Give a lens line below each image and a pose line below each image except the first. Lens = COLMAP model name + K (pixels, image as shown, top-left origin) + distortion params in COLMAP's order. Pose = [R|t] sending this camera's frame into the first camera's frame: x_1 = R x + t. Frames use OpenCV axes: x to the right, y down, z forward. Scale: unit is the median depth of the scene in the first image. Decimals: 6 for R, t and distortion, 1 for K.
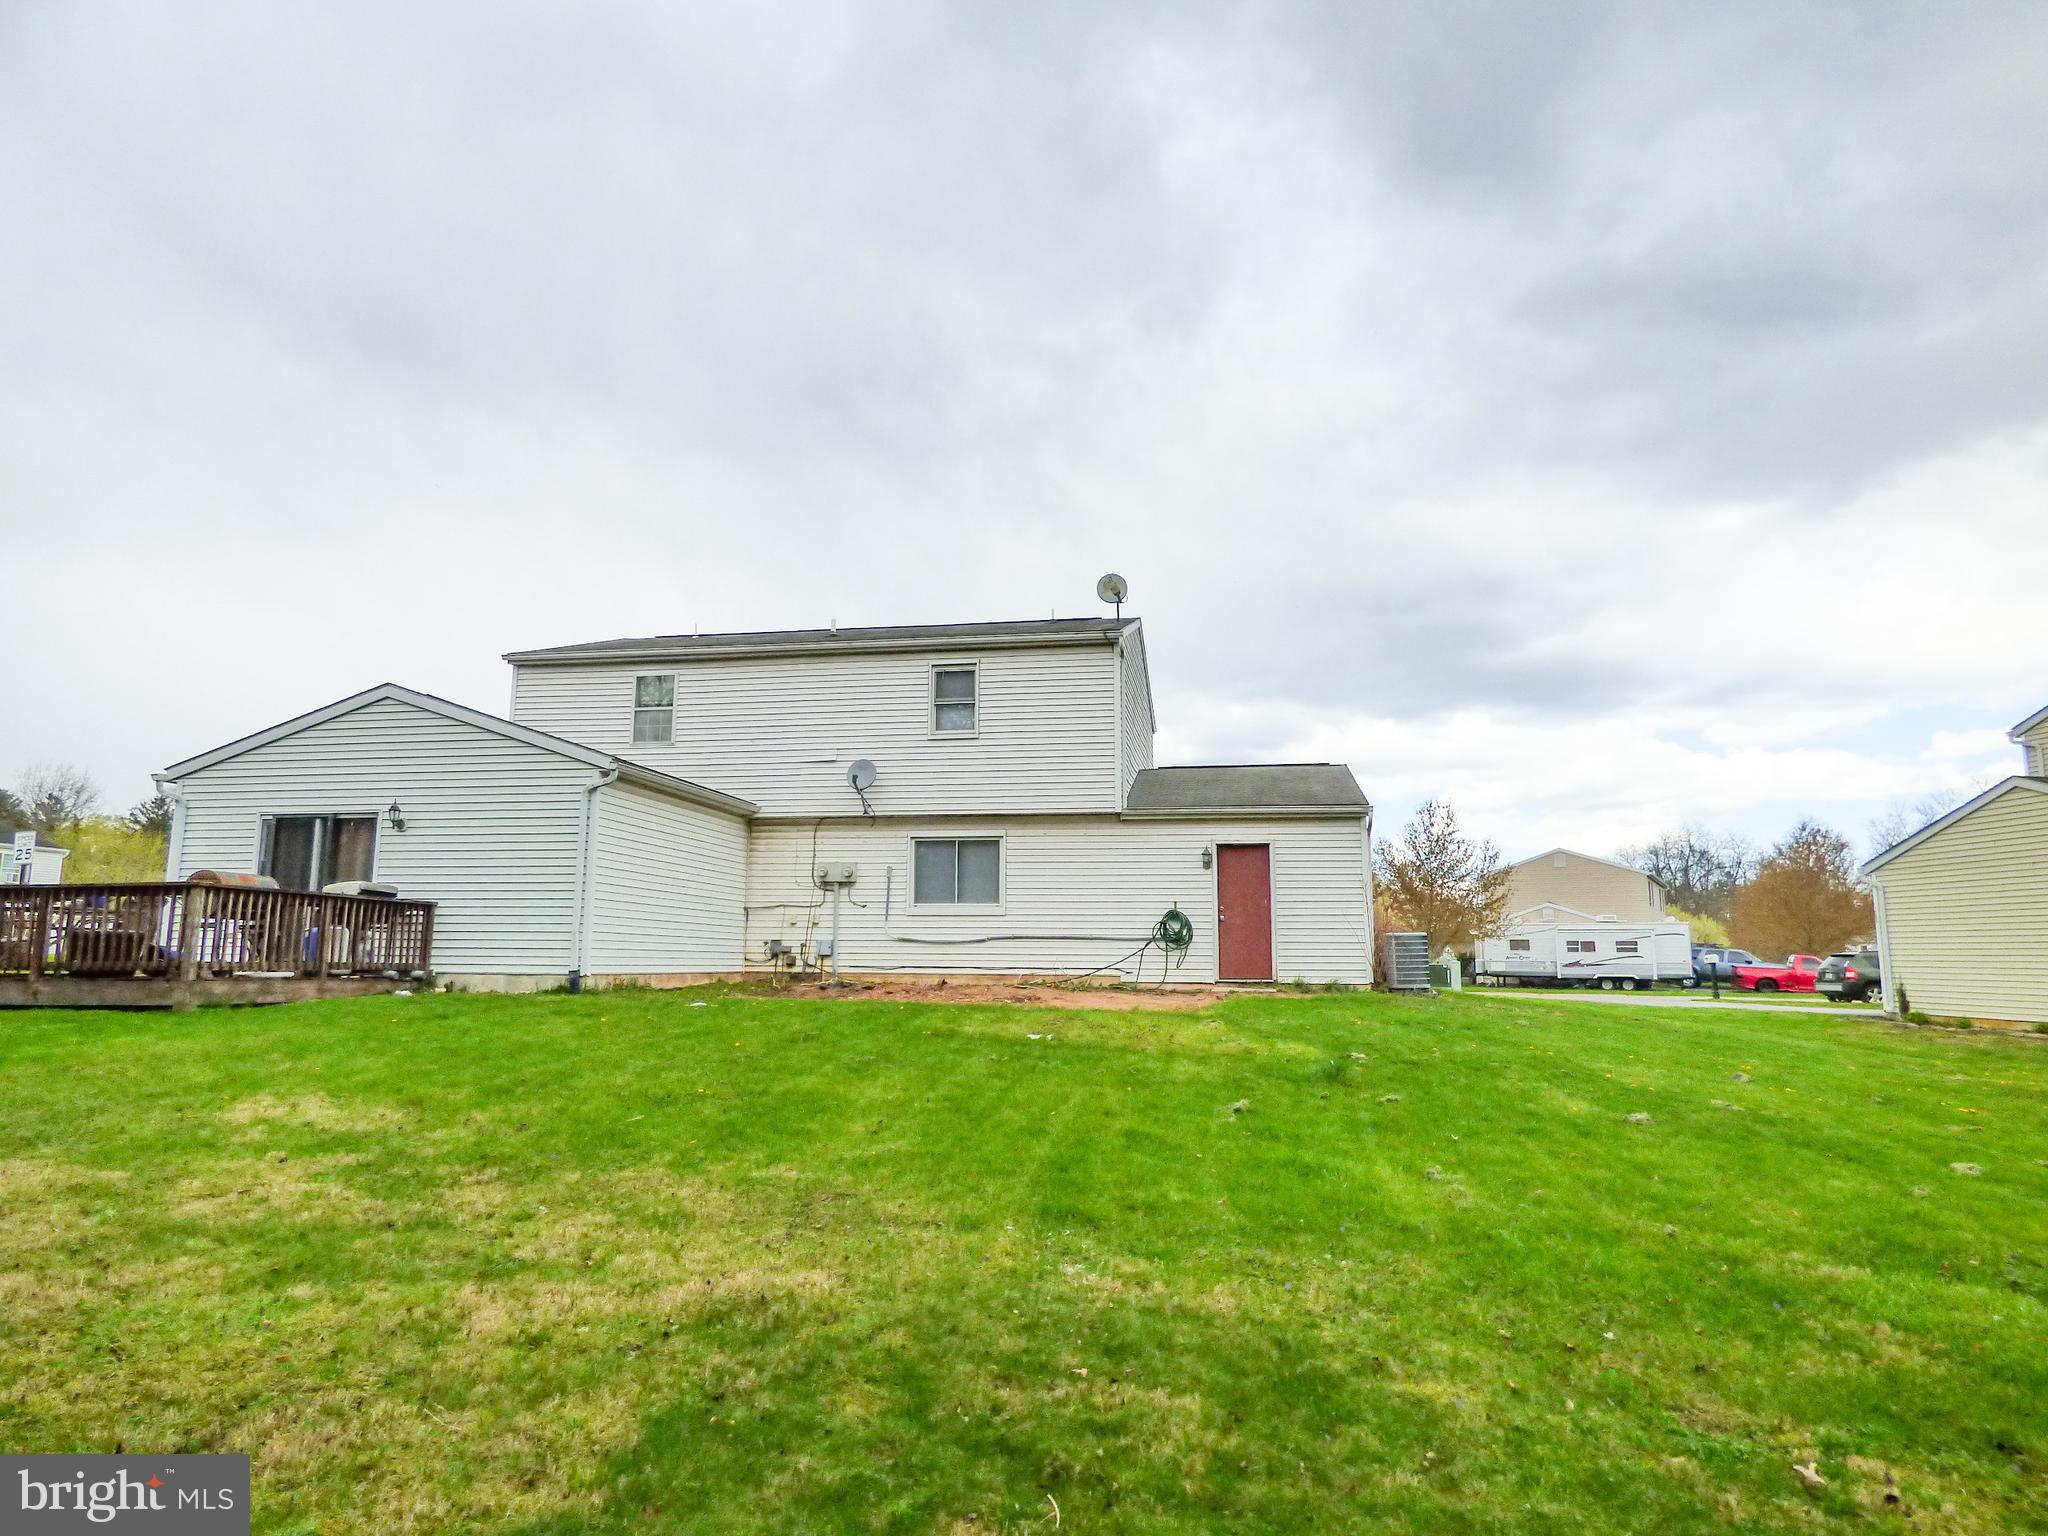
lens RADIAL K [[1226.4, 0, 1017.7], [0, 1226.4, 775.8], [0, 0, 1]] dist [-0.013910, 0.002333]
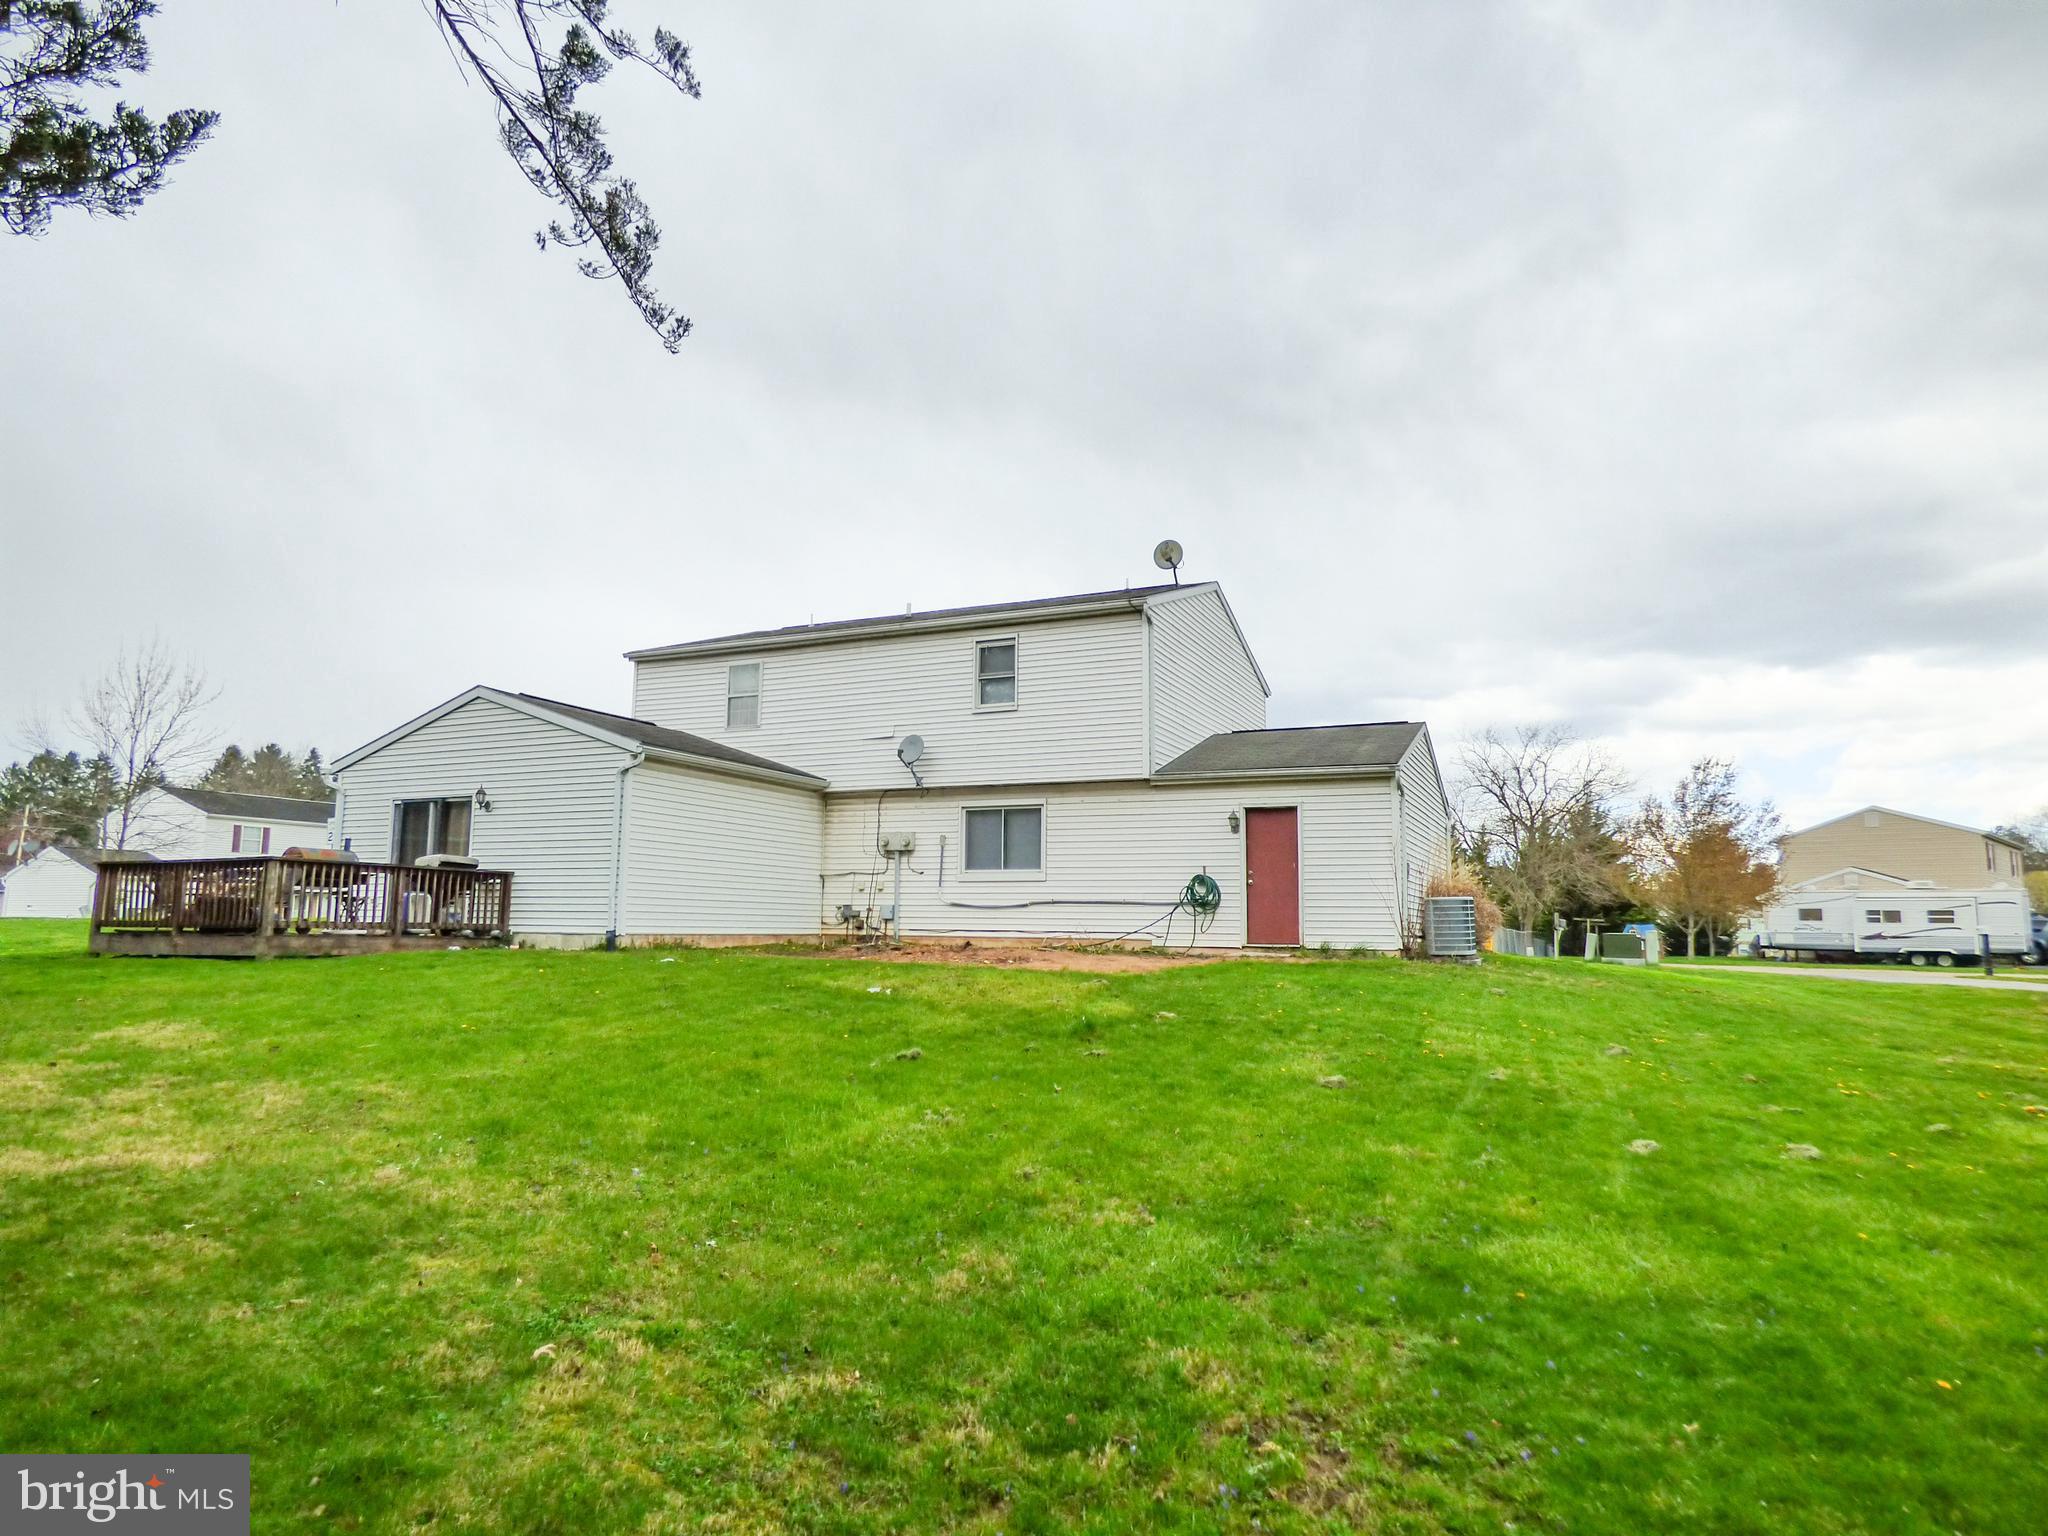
lens RADIAL K [[1226.4, 0, 1062.3], [0, 1226.4, 779.5], [0, 0, 1]] dist [-0.013910, 0.002333]
pose [[0.968460, -0.026935, -0.247710, 0.266840], [0.033034, 0.999244, 0.020498, 0.007723], [0.246971, -0.028035, 0.968617, 0.006163]]
